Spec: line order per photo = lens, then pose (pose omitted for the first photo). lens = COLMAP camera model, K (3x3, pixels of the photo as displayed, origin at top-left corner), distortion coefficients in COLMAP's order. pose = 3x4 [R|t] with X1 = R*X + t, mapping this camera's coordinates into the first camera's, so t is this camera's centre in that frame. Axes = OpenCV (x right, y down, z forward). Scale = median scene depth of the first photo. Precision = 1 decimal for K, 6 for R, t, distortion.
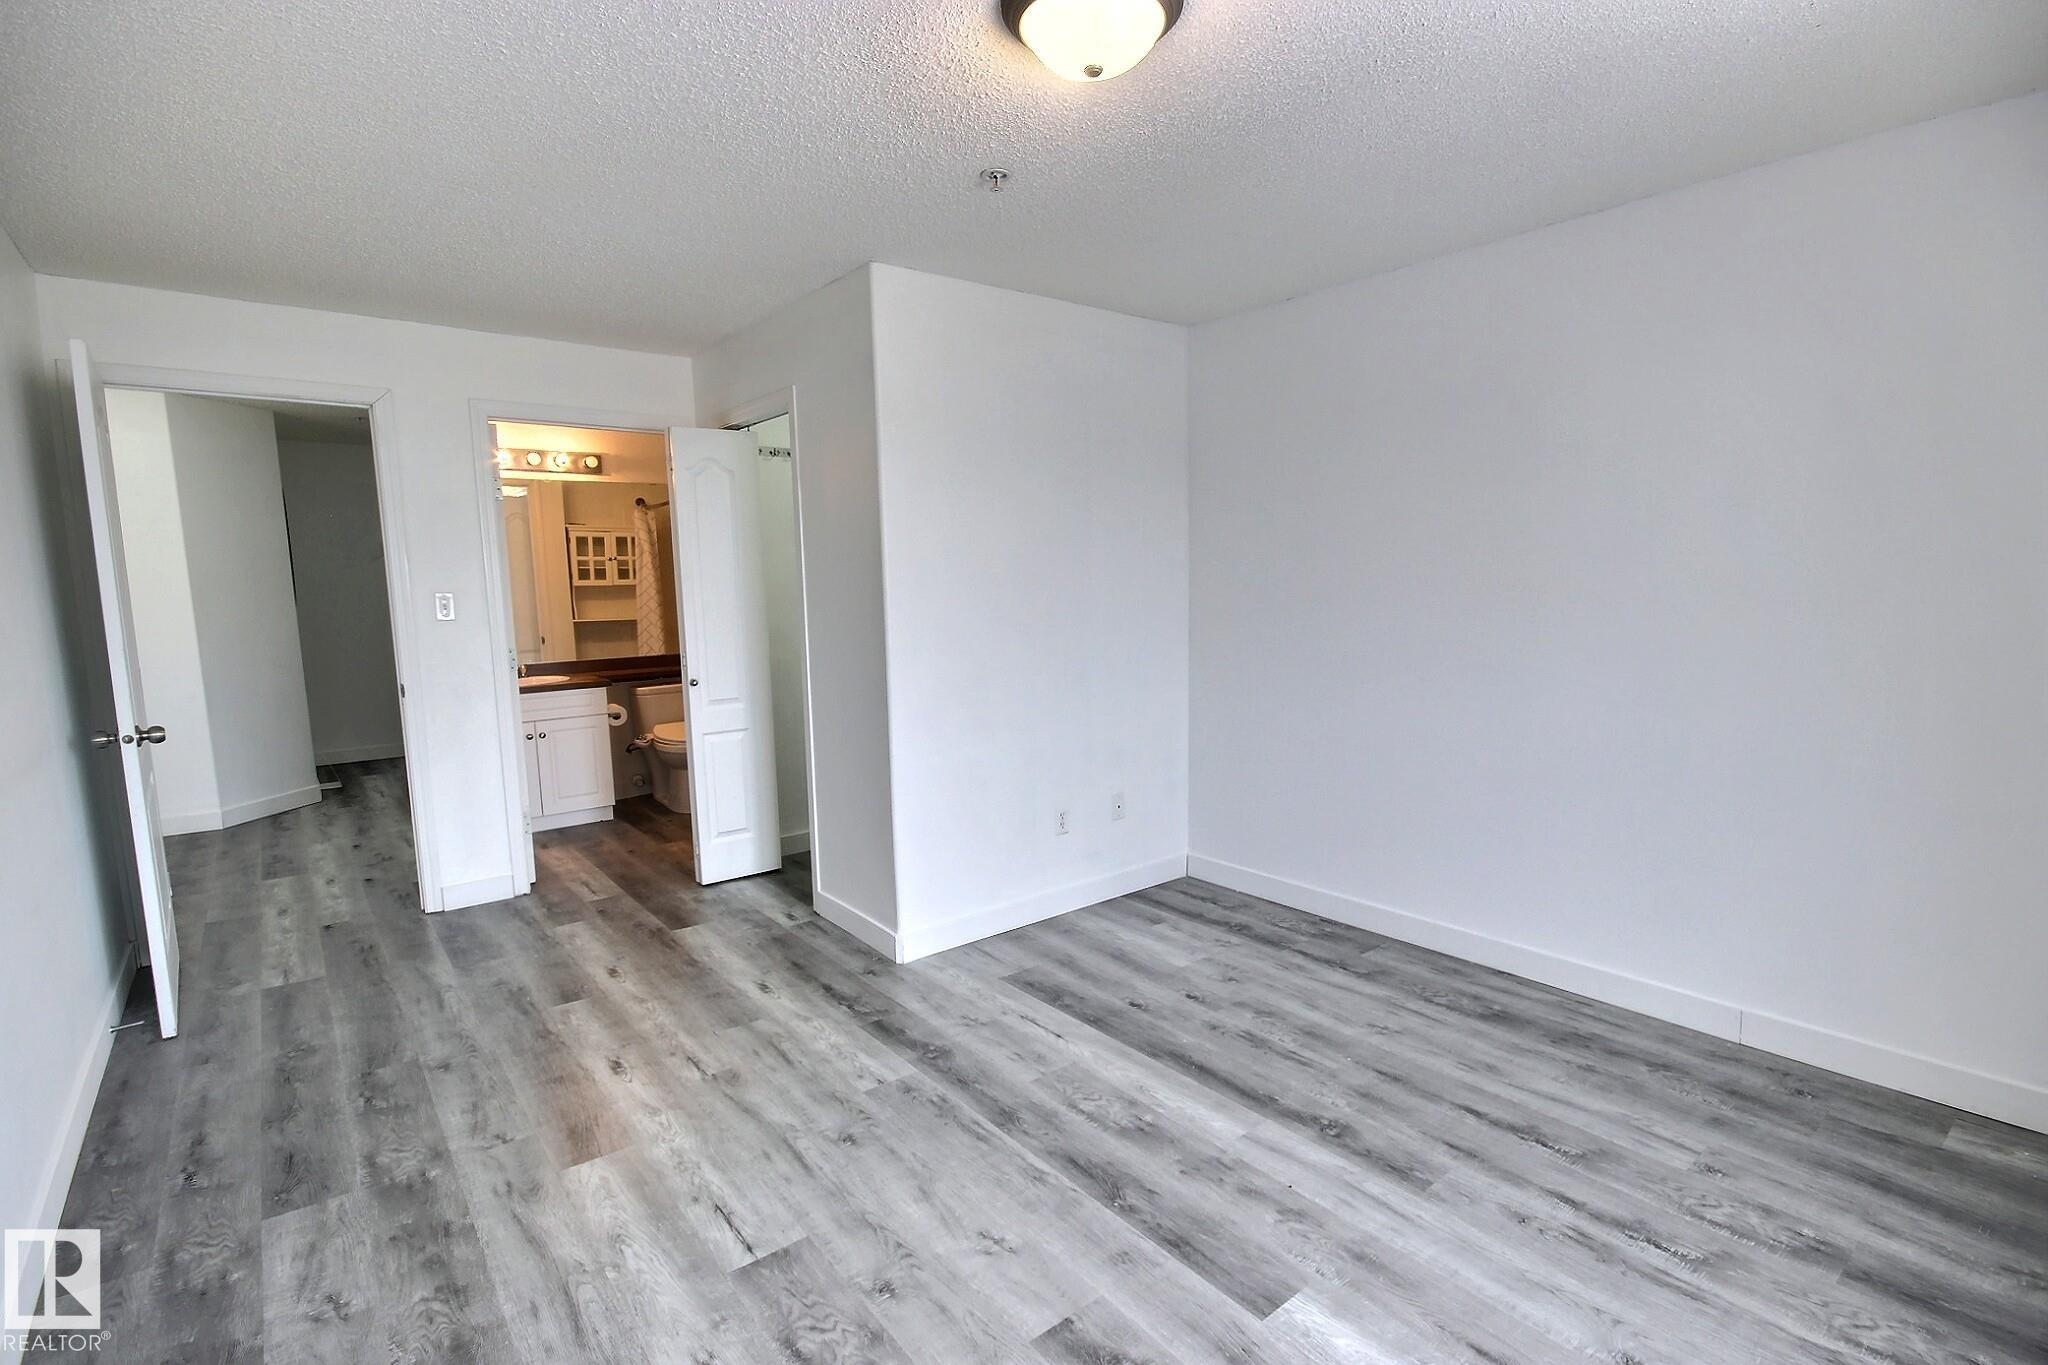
lens RADIAL K [[950.9, 0, 1027.4], [0, 950.9, 683.7], [0, 0, 1]] dist [-0.004046, -0.002630]
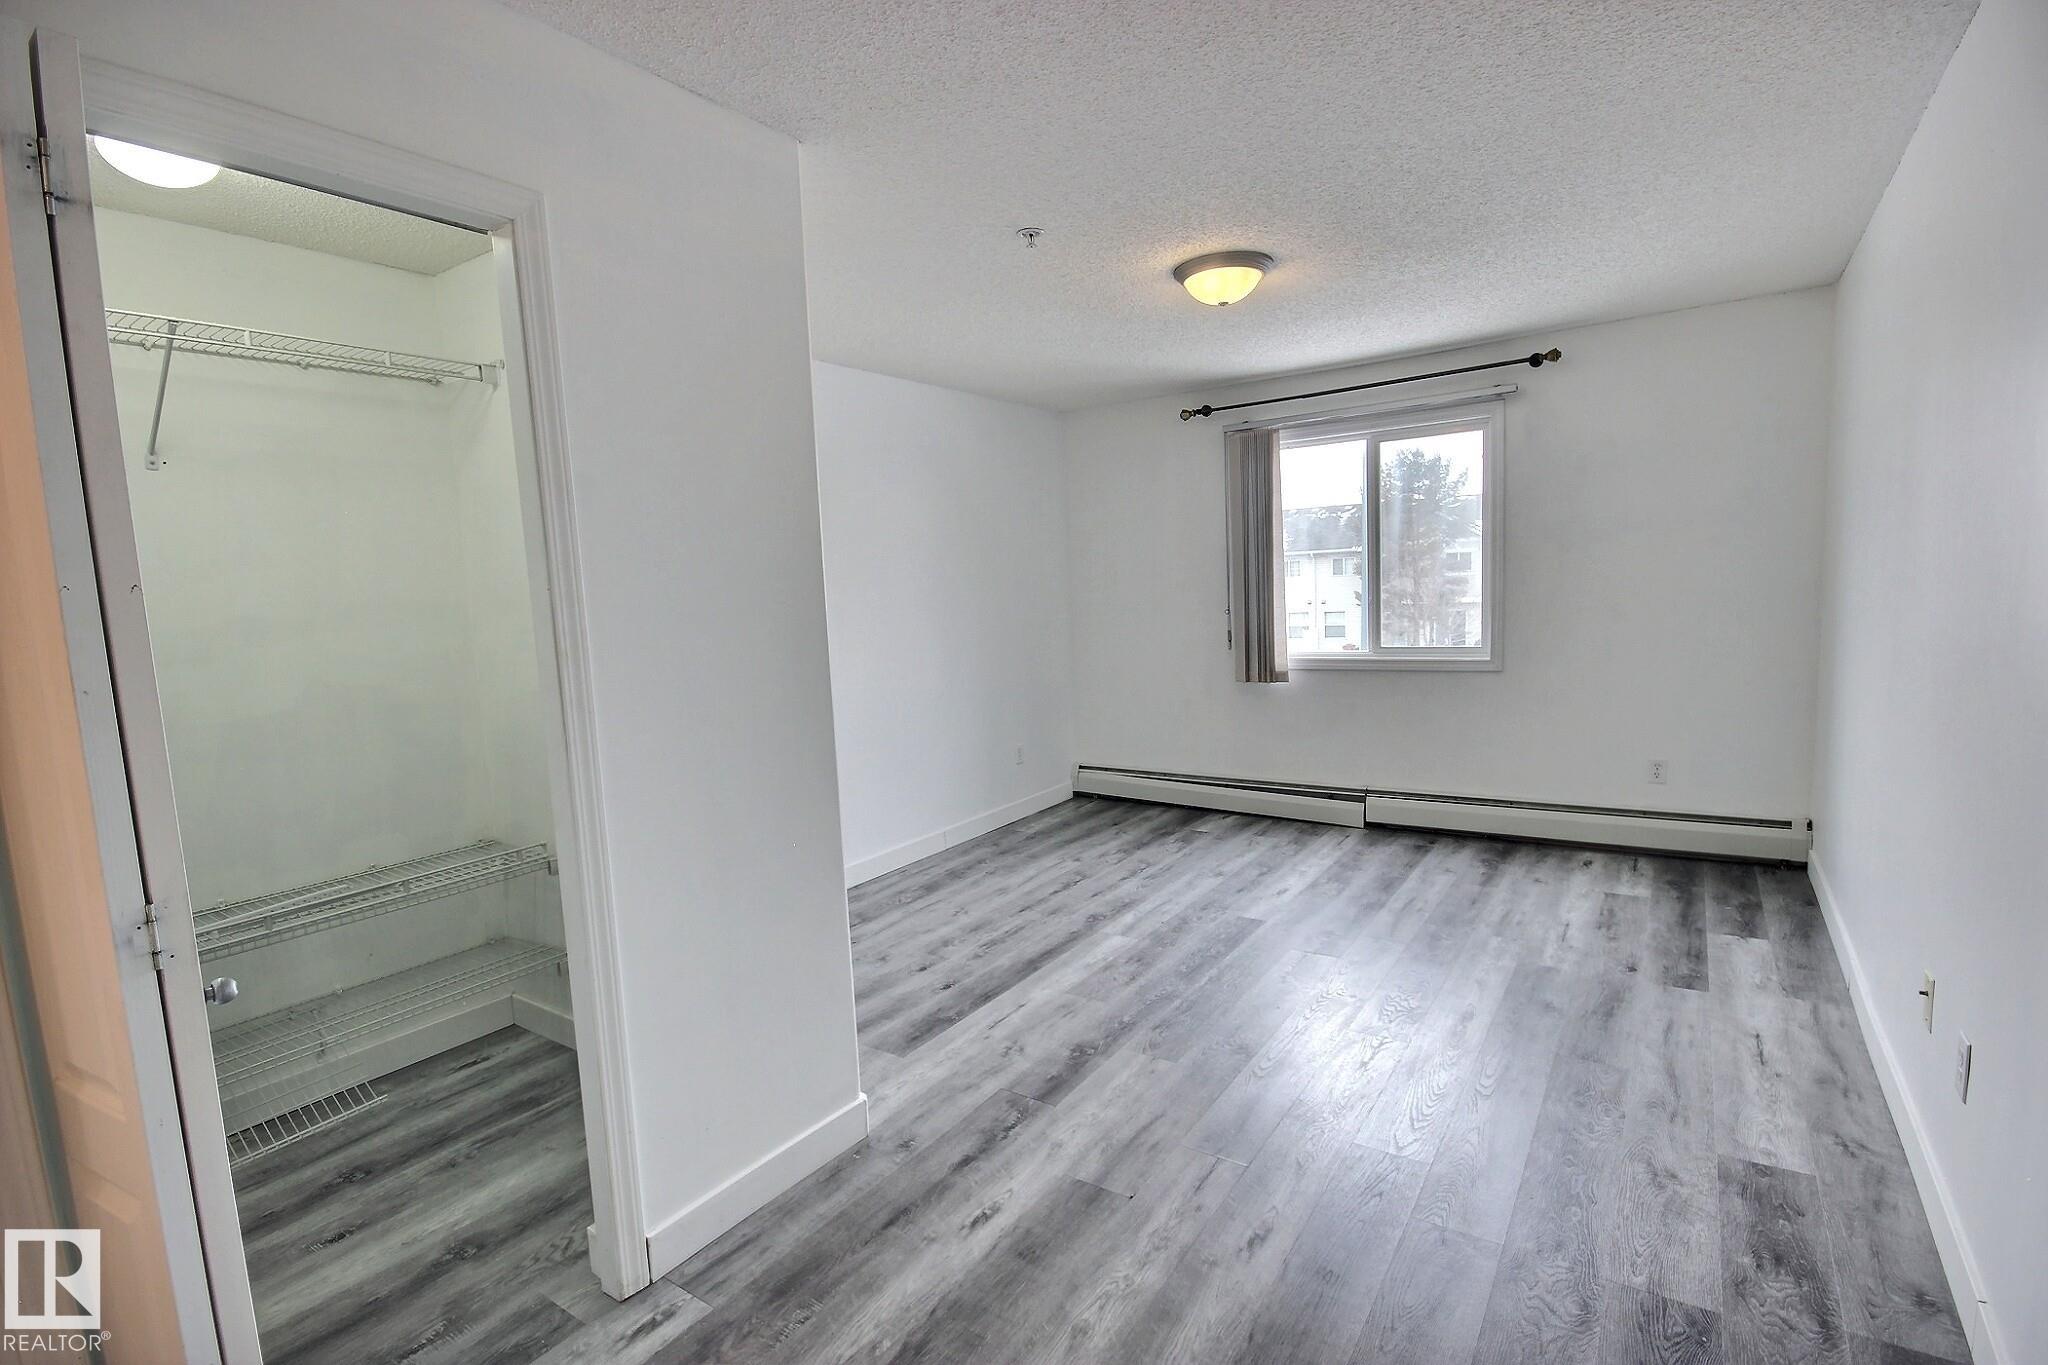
lens RADIAL K [[950.9, 0, 1019.3], [0, 950.9, 678.8], [0, 0, 1]] dist [-0.004046, -0.002630]
pose [[-0.278572, -0.063286, 0.958328, -0.987545], [0.161380, 0.980555, 0.111665, -0.126539], [-0.946760, 0.185762, -0.262942, 1.200249]]
